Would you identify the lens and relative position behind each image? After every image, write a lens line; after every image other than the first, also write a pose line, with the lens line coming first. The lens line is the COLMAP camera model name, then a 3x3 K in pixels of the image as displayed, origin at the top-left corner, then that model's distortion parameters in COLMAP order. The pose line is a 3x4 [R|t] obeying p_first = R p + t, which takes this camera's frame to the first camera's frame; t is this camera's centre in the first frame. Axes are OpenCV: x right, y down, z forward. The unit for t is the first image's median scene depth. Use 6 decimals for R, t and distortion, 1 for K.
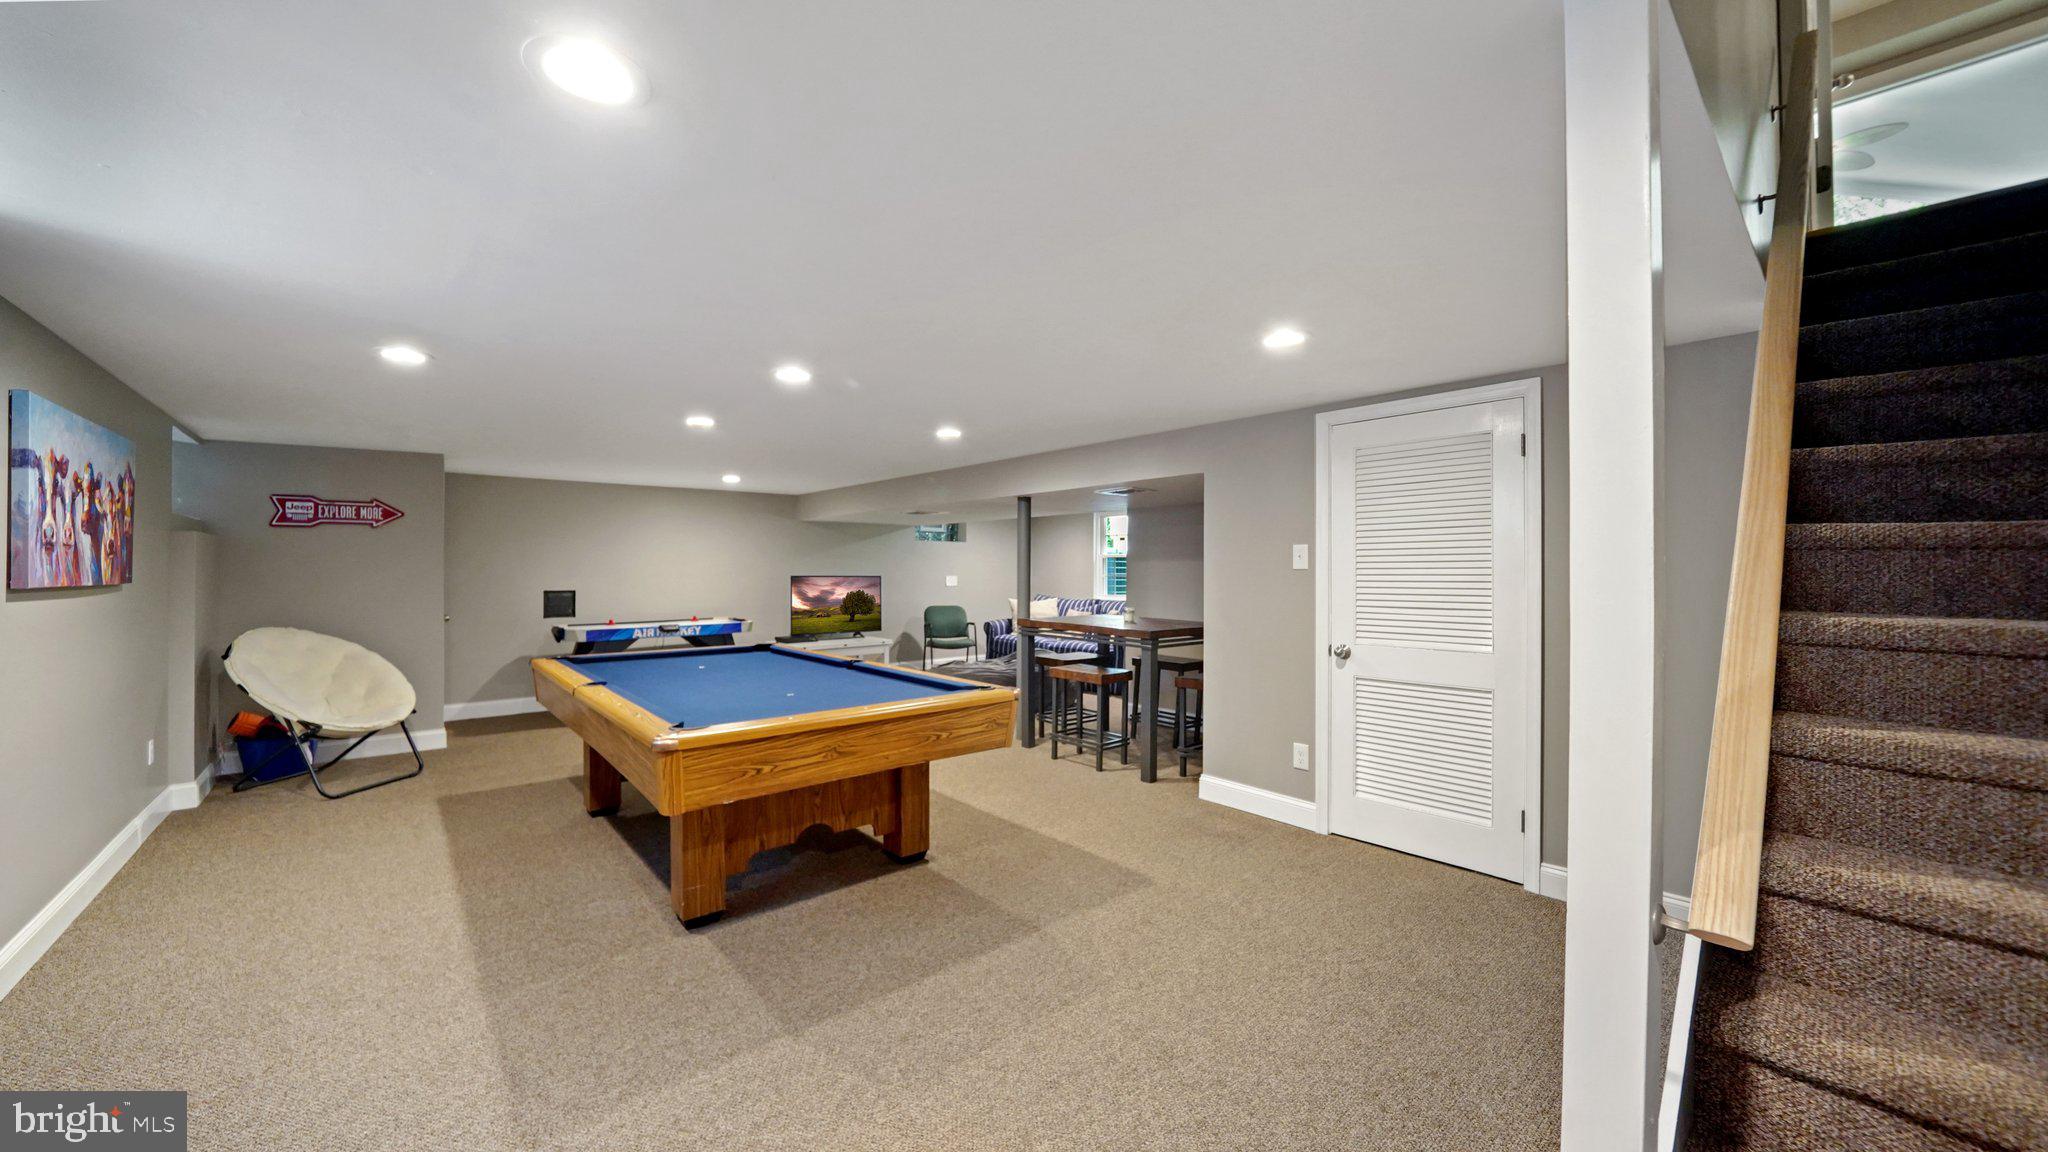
lens RADIAL K [[735.0, 0, 1024.0], [0, 735.0, 576.0], [0, 0, 1]] dist [0.000829, 0.000005]
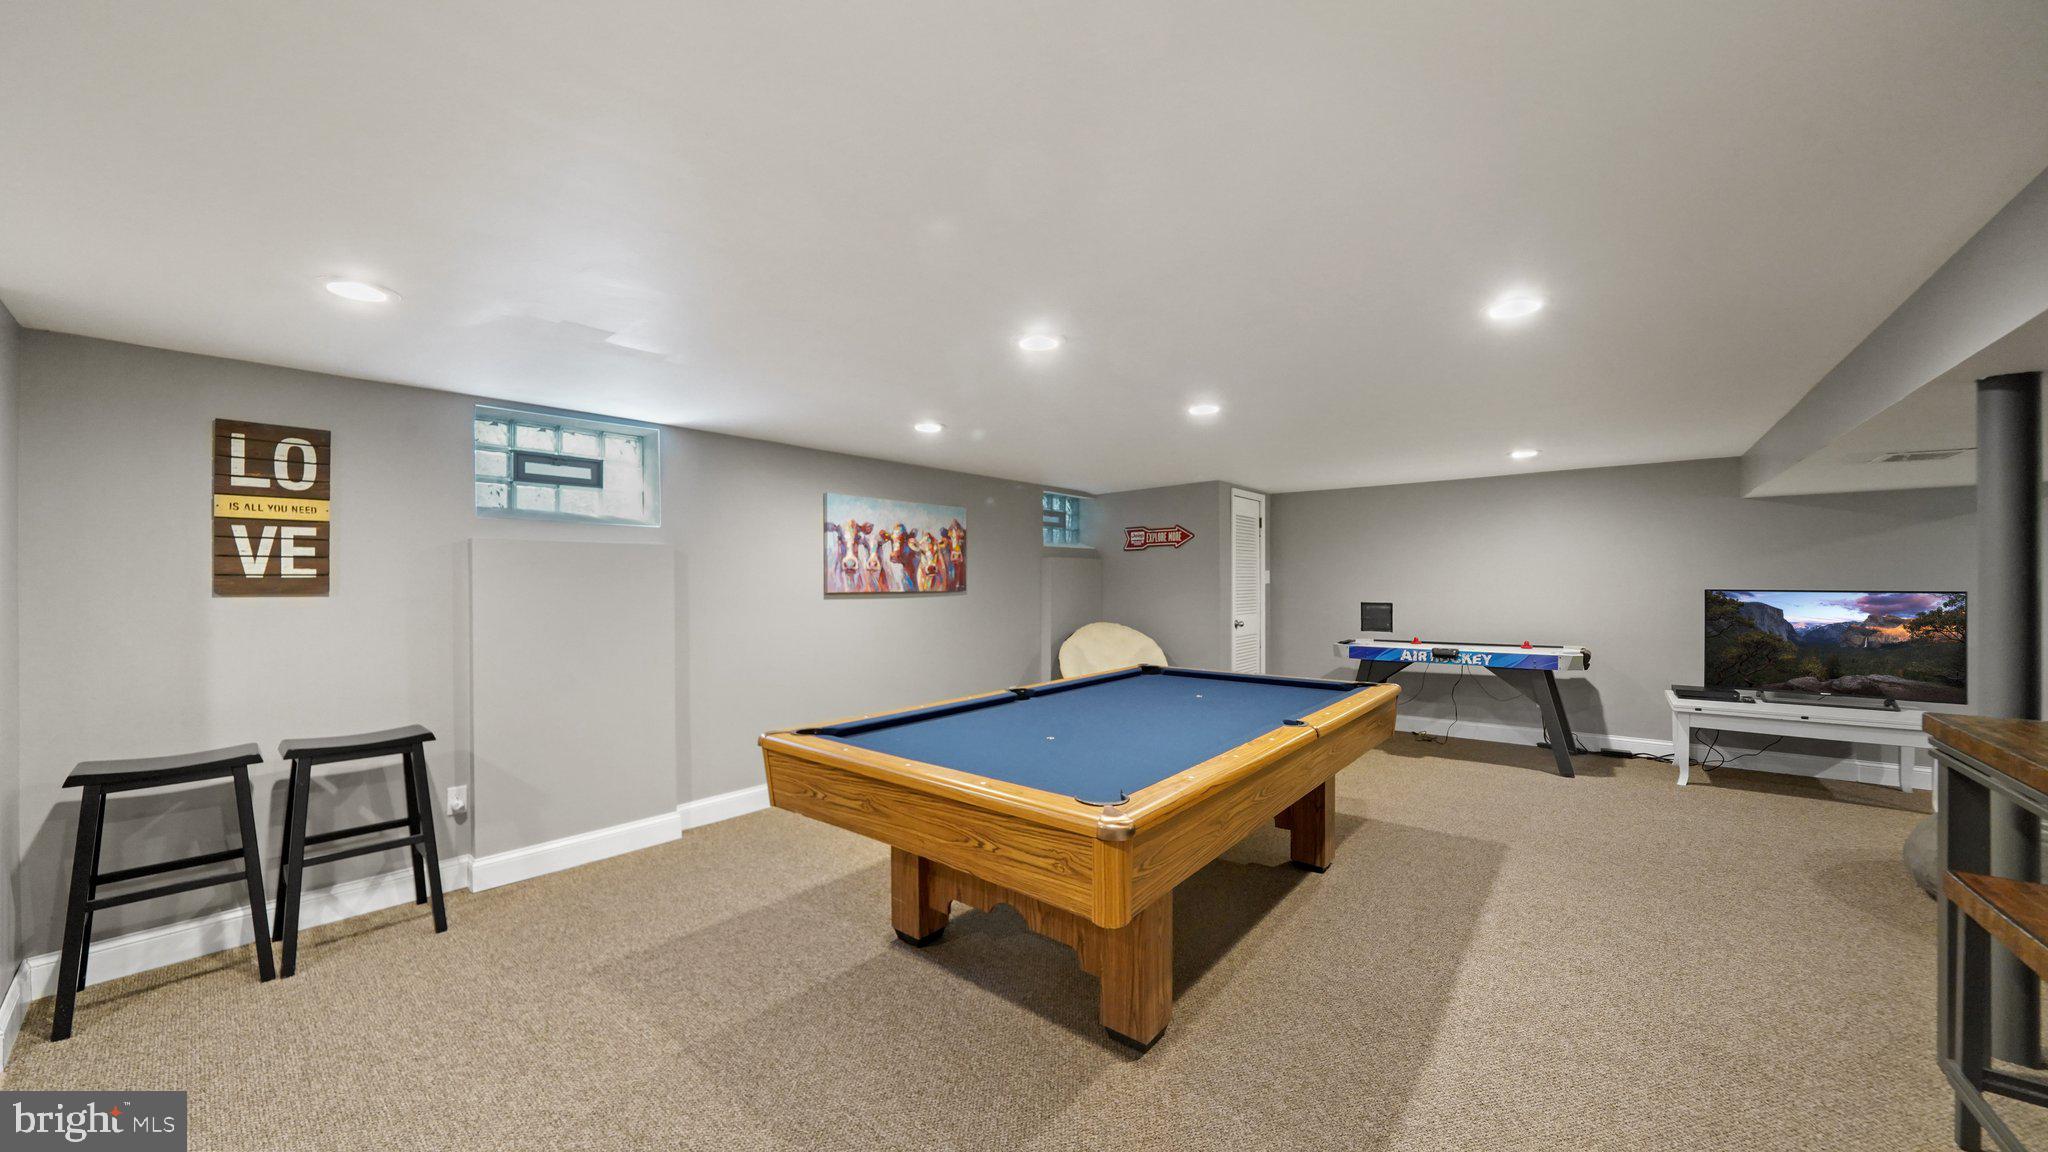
lens RADIAL K [[734.7, 0, 1021.8], [0, 734.7, 571.6], [0, 0, 1]] dist [-0.044613, 0.007693]
pose [[0.150918, -0.014592, -0.988439, 0.471439], [-0.004251, 0.999872, -0.015409, -0.007998], [0.988537, 0.006527, 0.150837, 0.848967]]
